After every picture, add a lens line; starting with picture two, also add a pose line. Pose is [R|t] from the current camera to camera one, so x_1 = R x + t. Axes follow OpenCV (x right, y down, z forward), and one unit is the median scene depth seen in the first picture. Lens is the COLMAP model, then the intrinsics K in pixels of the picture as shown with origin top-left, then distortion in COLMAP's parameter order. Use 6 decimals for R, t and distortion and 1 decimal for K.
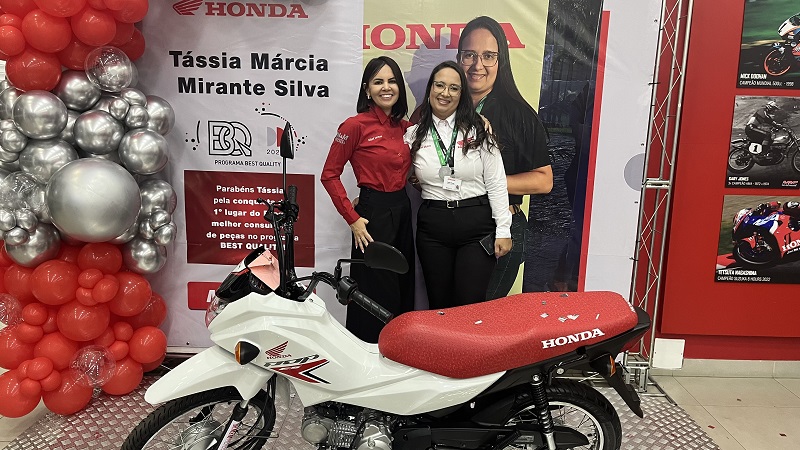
lens RADIAL K [[522.8, 0, 392.7], [0, 522.8, 223.8], [0, 0, 1]] dist [-0.003953, -0.004597]
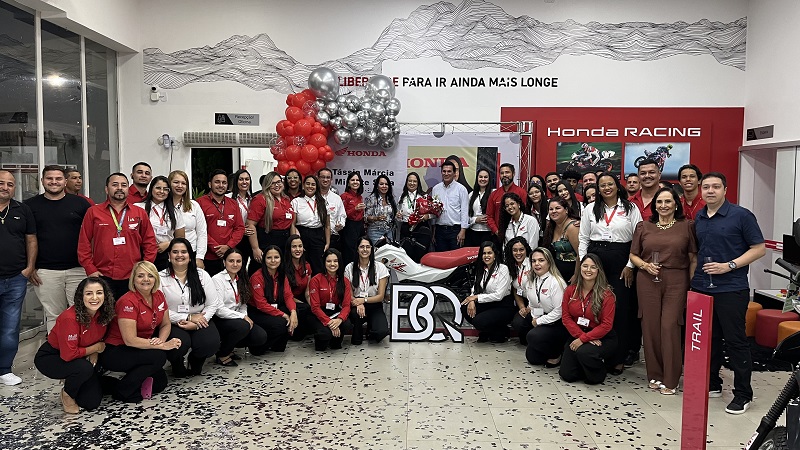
lens RADIAL K [[522.8, 0, 399.6], [0, 522.8, 225.8], [0, 0, 1]] dist [-0.003953, -0.004597]
pose [[0.999700, -0.012006, 0.021342, -0.159554], [0.014539, 0.992328, -0.122773, 0.282584], [-0.019705, 0.123046, 0.992205, -1.600574]]
